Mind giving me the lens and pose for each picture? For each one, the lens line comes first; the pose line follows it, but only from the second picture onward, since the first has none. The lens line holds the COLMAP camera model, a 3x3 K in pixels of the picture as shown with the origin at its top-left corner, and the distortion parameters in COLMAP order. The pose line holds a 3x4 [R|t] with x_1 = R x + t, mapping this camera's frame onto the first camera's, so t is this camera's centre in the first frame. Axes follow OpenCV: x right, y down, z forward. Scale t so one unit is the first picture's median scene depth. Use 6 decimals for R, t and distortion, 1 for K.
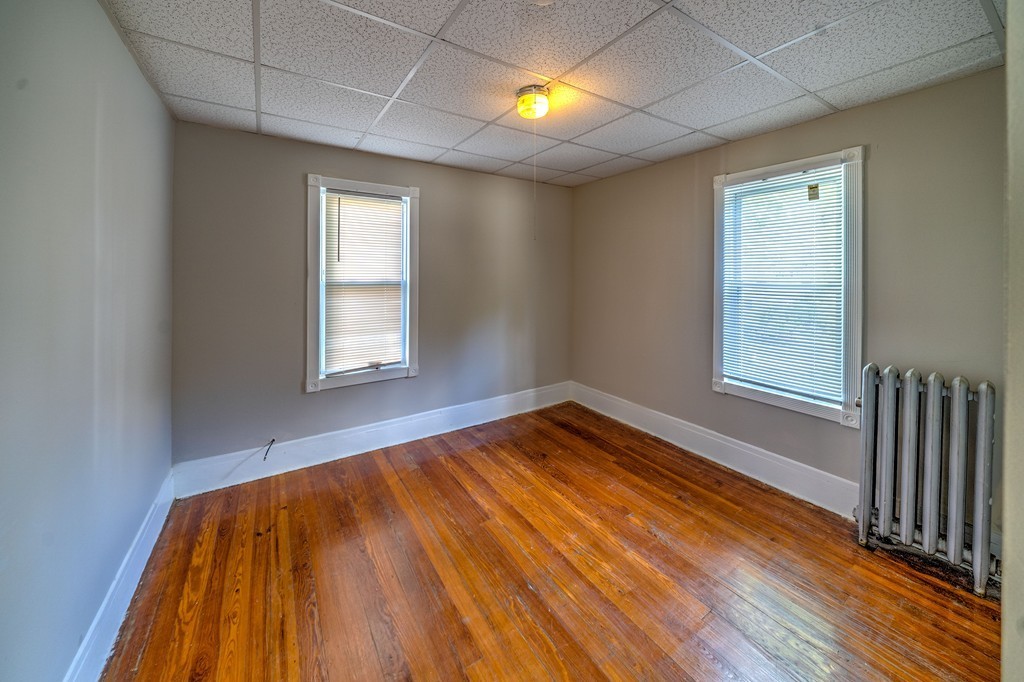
lens RADIAL K [[377.6, 0, 512.7], [0, 377.6, 279.2], [0, 0, 1]] dist [0.000151, 0.000068]
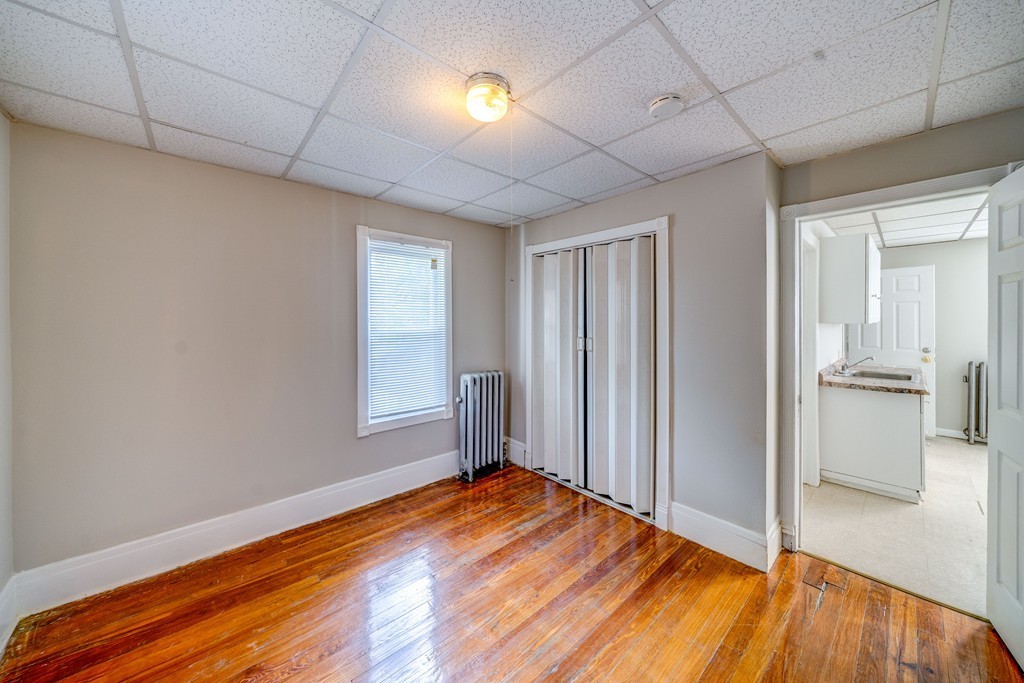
lens RADIAL K [[357.2, 0, 508.5], [0, 357.2, 323.3], [0, 0, 1]] dist [-0.001510, -0.000172]
pose [[-0.147909, -0.008024, 0.988968, -0.590693], [0.015482, 0.999826, 0.010427, -0.015589], [-0.988880, 0.016854, -0.147759, 0.935193]]
